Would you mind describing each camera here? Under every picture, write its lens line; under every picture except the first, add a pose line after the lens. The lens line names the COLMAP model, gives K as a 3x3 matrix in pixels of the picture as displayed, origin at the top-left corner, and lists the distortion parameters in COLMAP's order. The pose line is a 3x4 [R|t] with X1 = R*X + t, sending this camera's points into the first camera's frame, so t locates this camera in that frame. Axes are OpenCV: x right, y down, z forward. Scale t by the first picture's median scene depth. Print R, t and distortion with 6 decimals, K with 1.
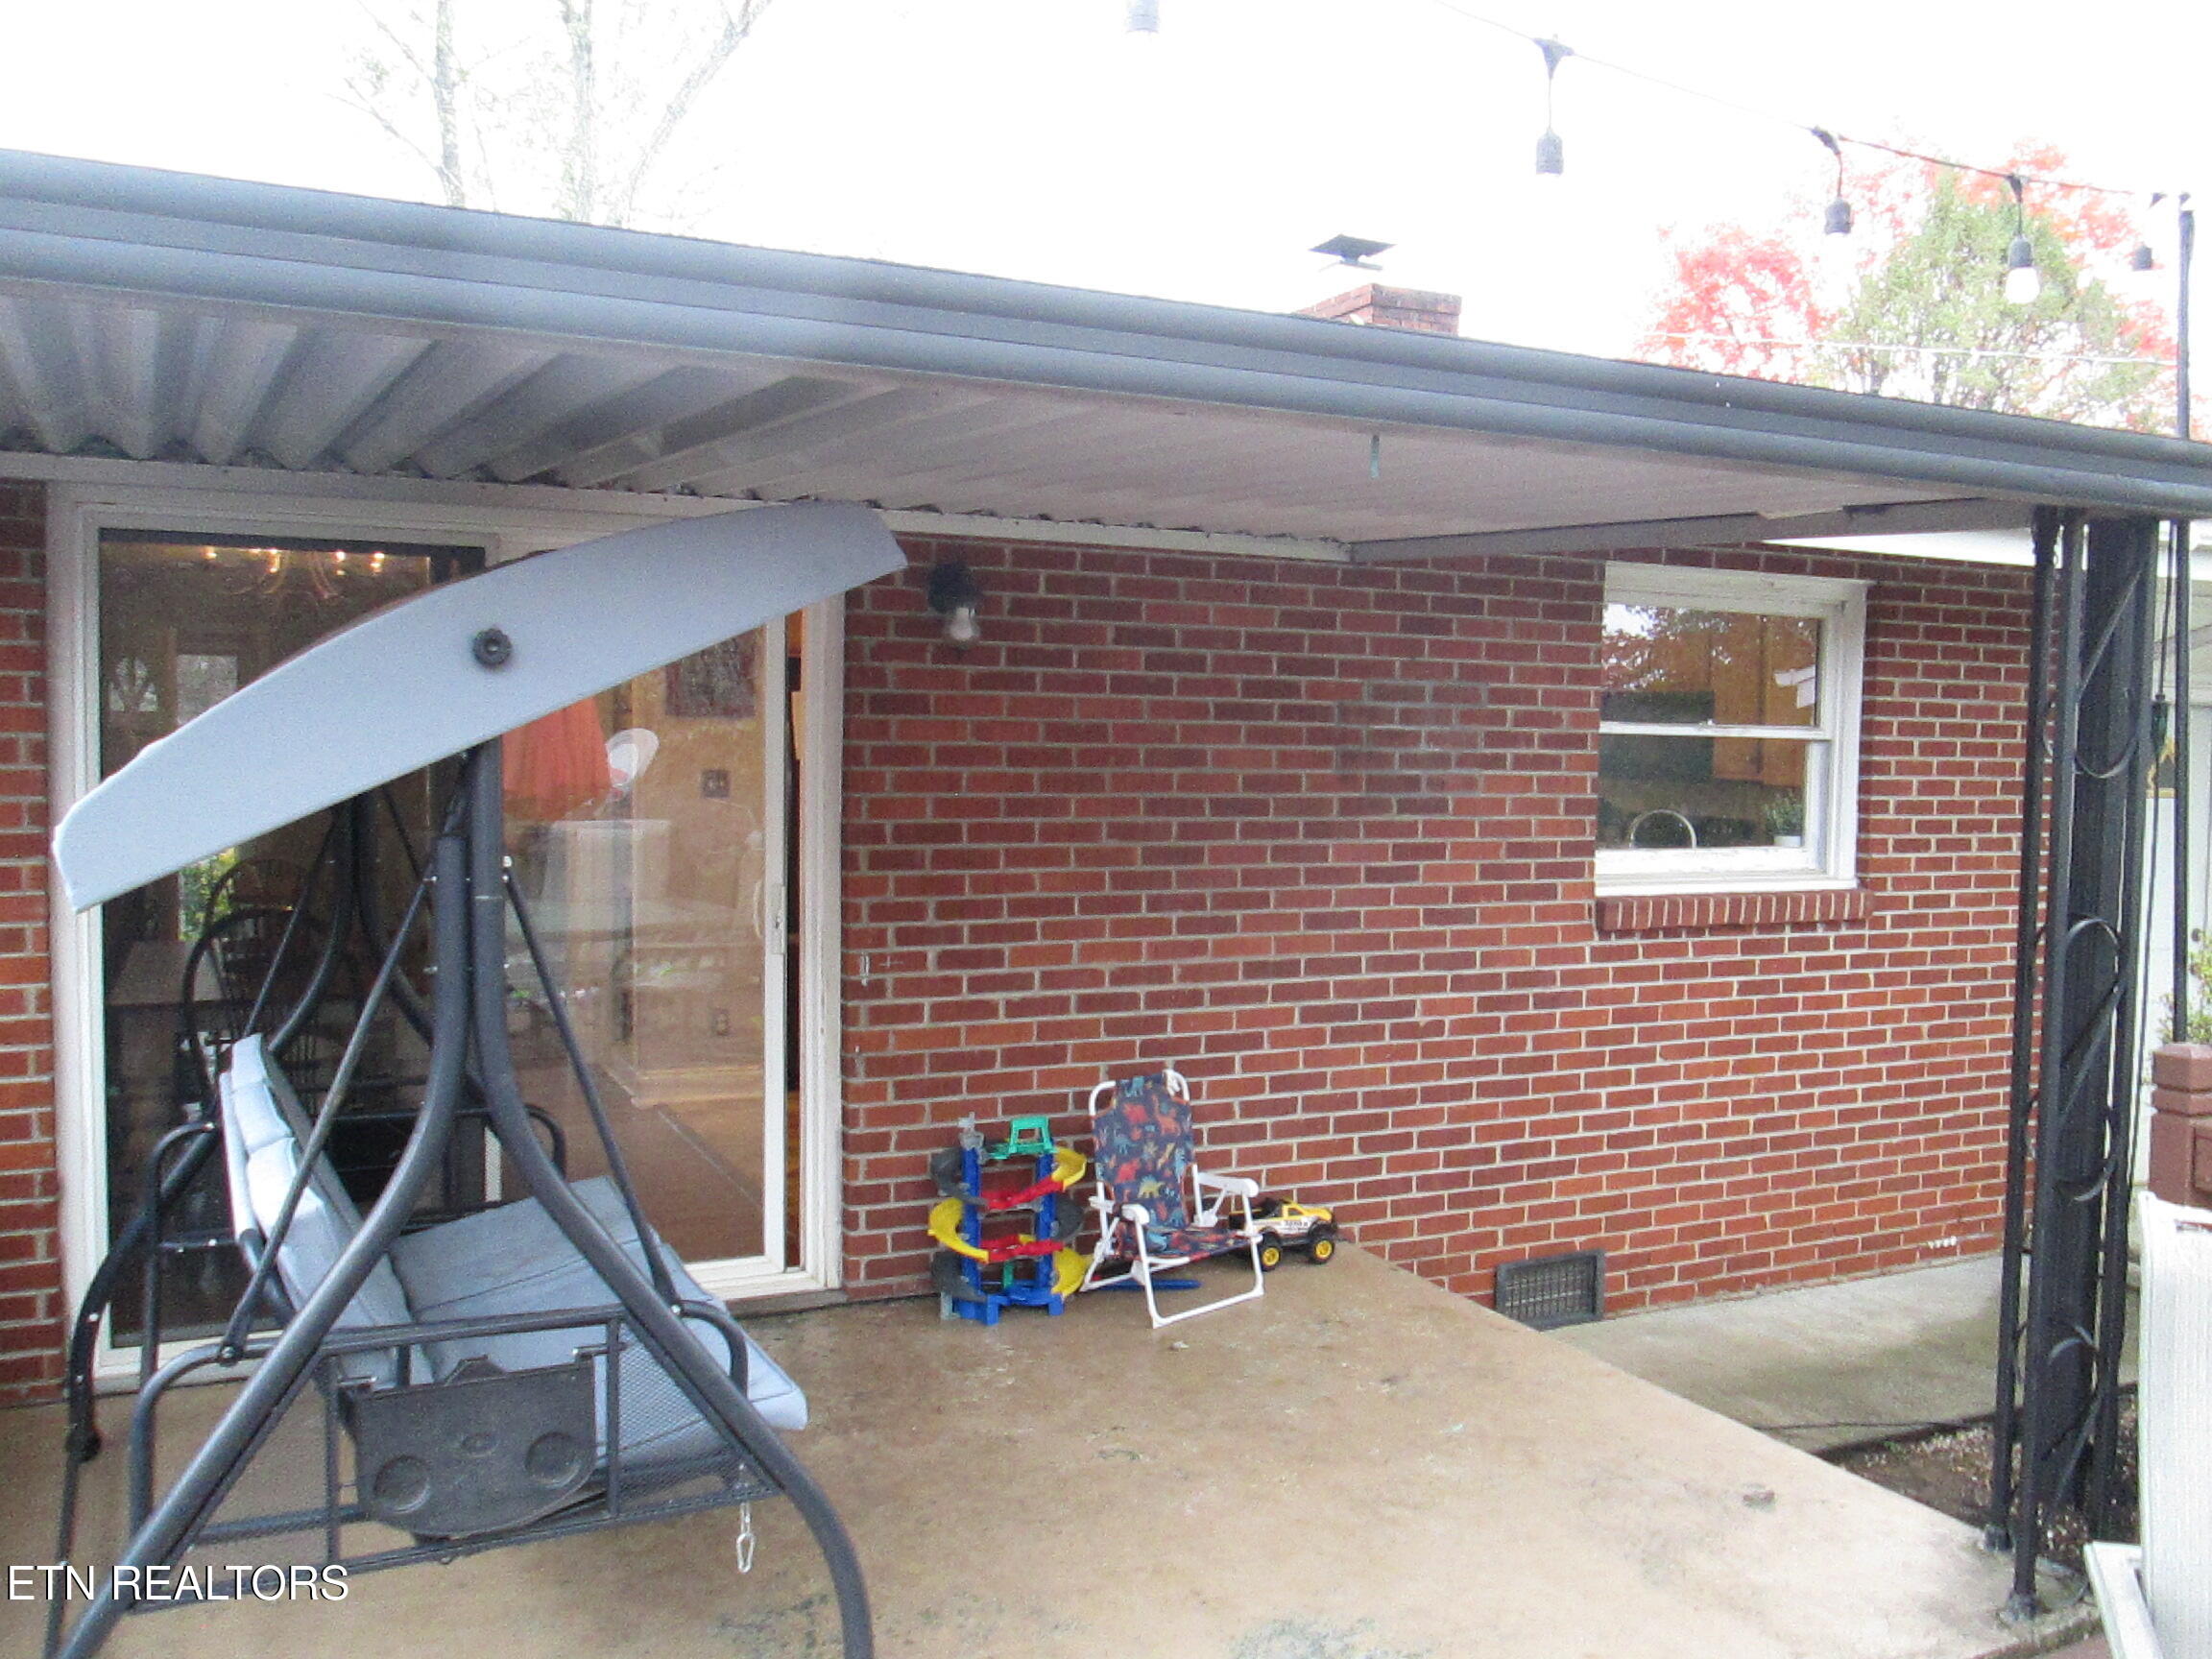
lens RADIAL K [[1859.2, 0, 1100.8], [0, 1859.2, 830.8], [0, 0, 1]] dist [-0.026415, 0.004484]
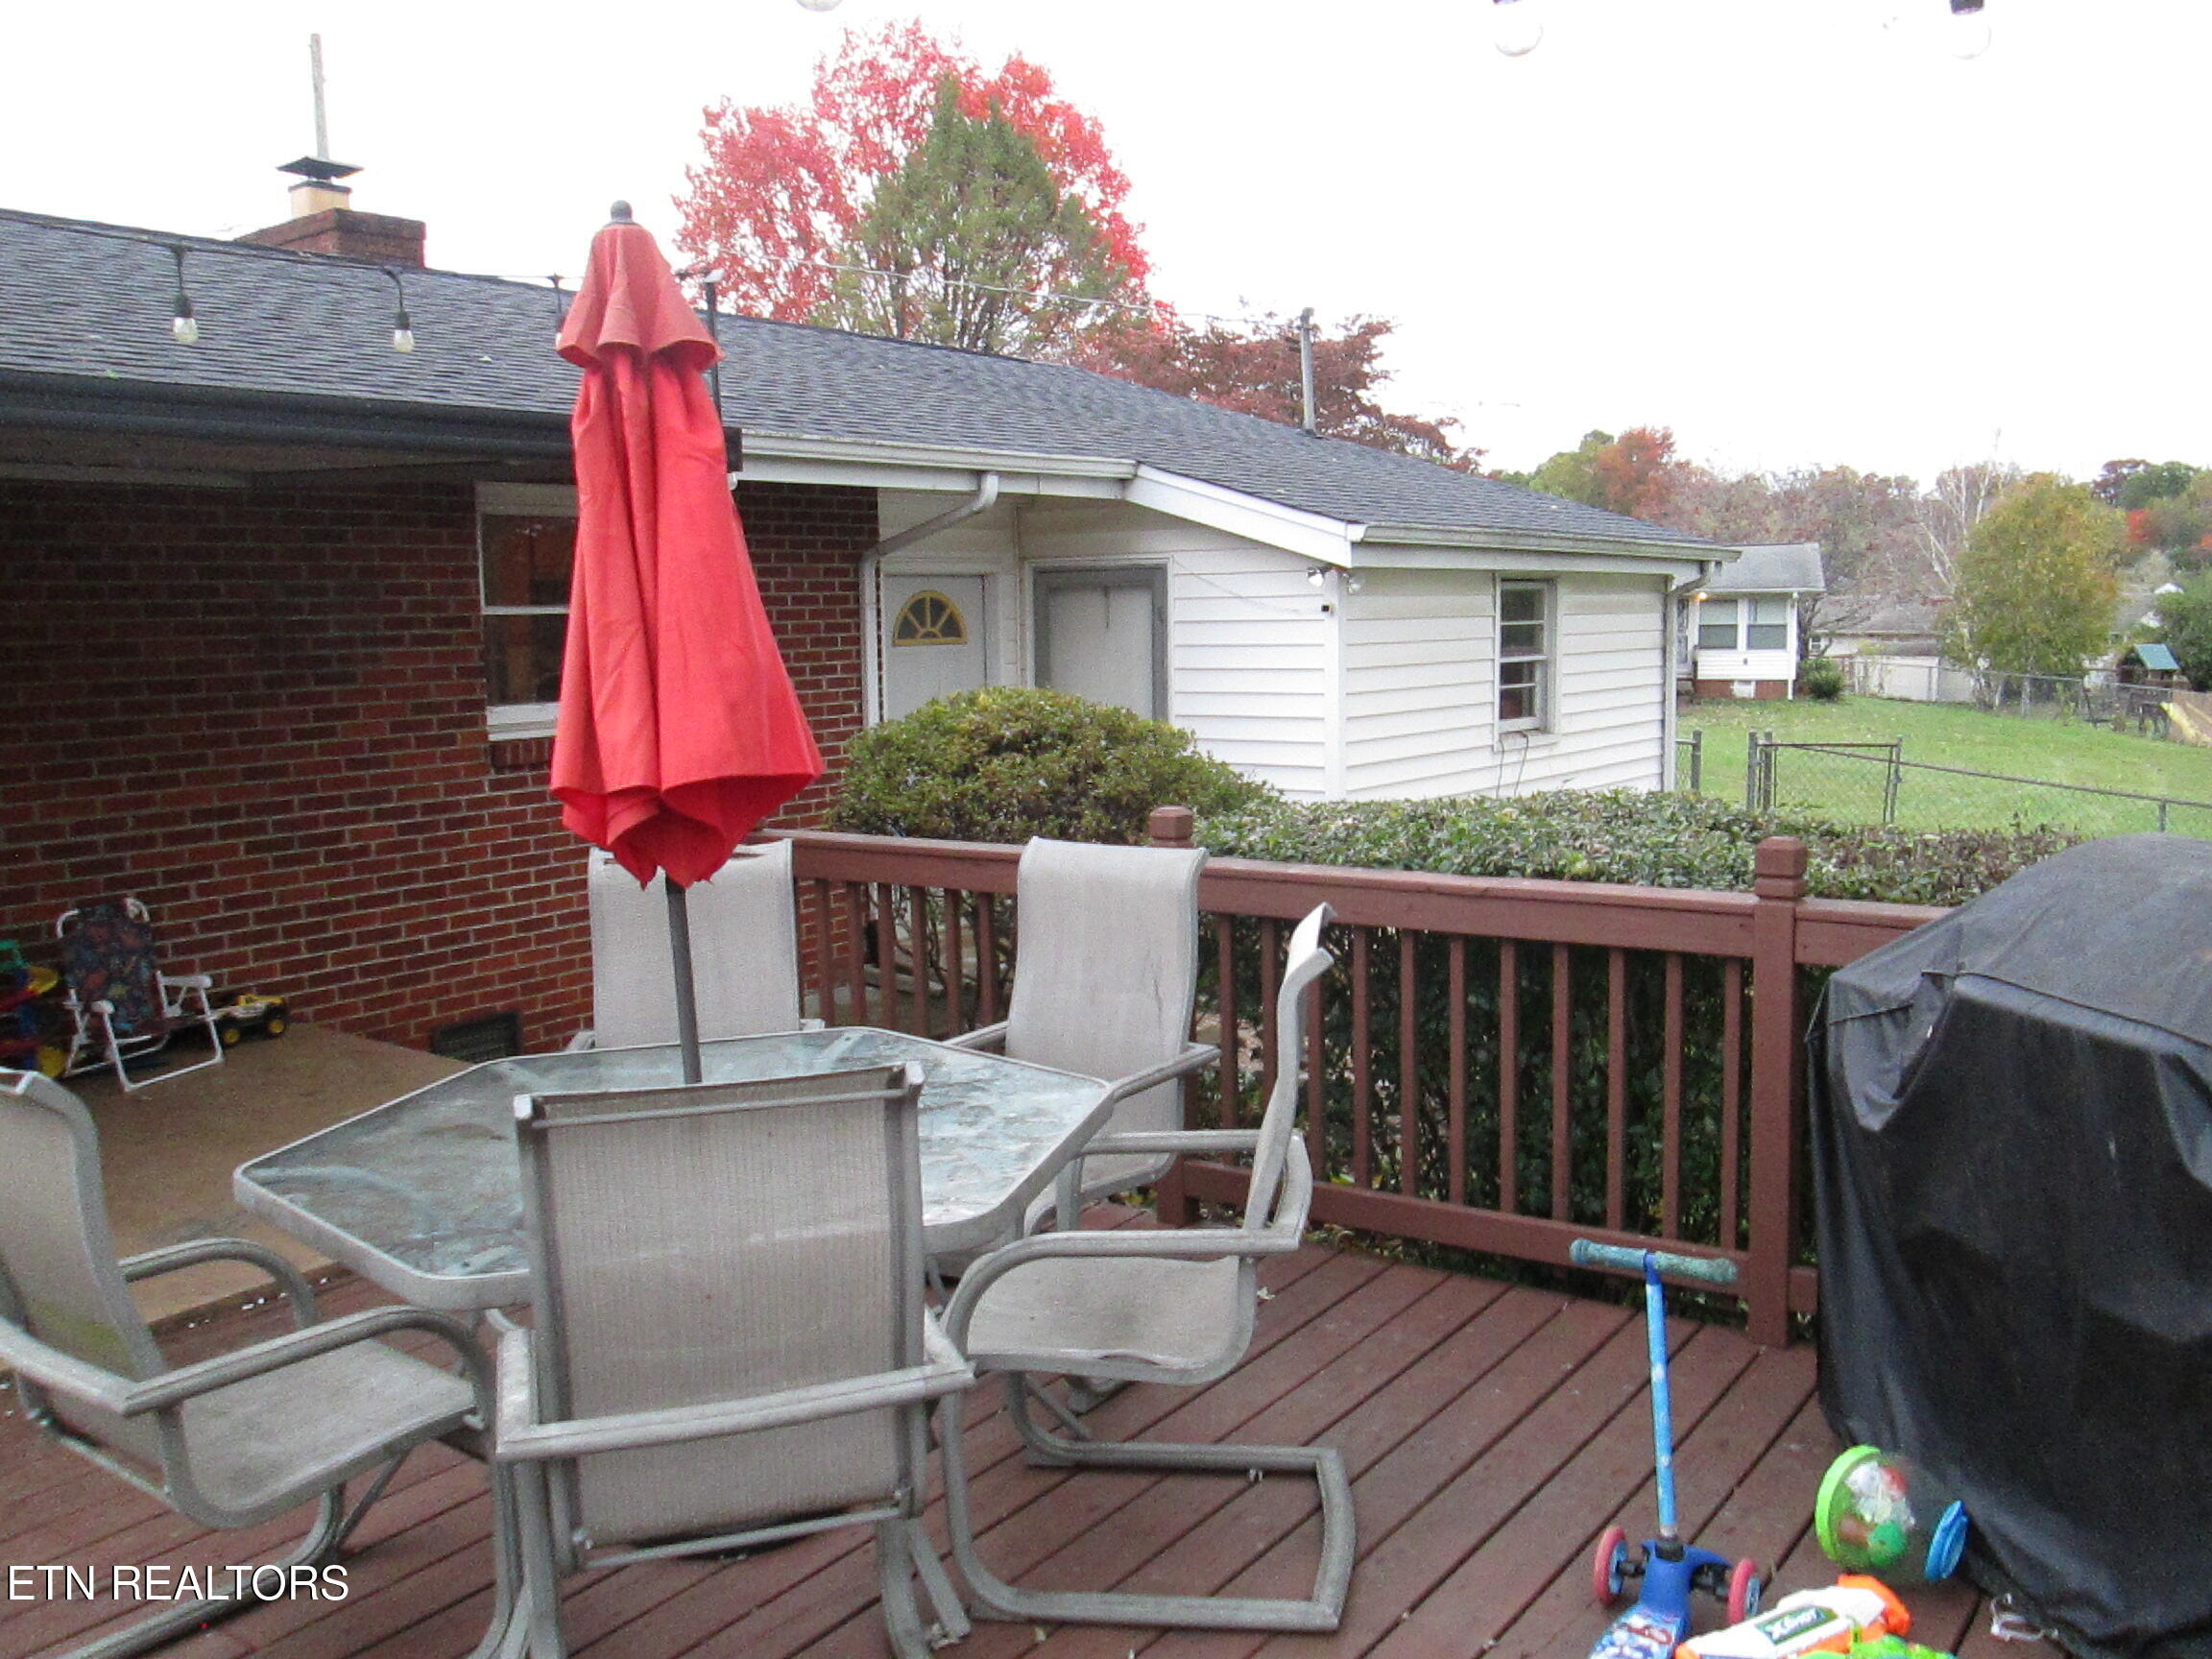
lens RADIAL K [[1859.2, 0, 1049.9], [0, 1859.2, 823.9], [0, 0, 1]] dist [-0.026415, 0.004484]
pose [[0.901747, -0.085271, 0.423770, 0.068266], [0.059117, 0.995466, 0.074512, 0.020462], [-0.428203, -0.042138, 0.902700, -0.365652]]
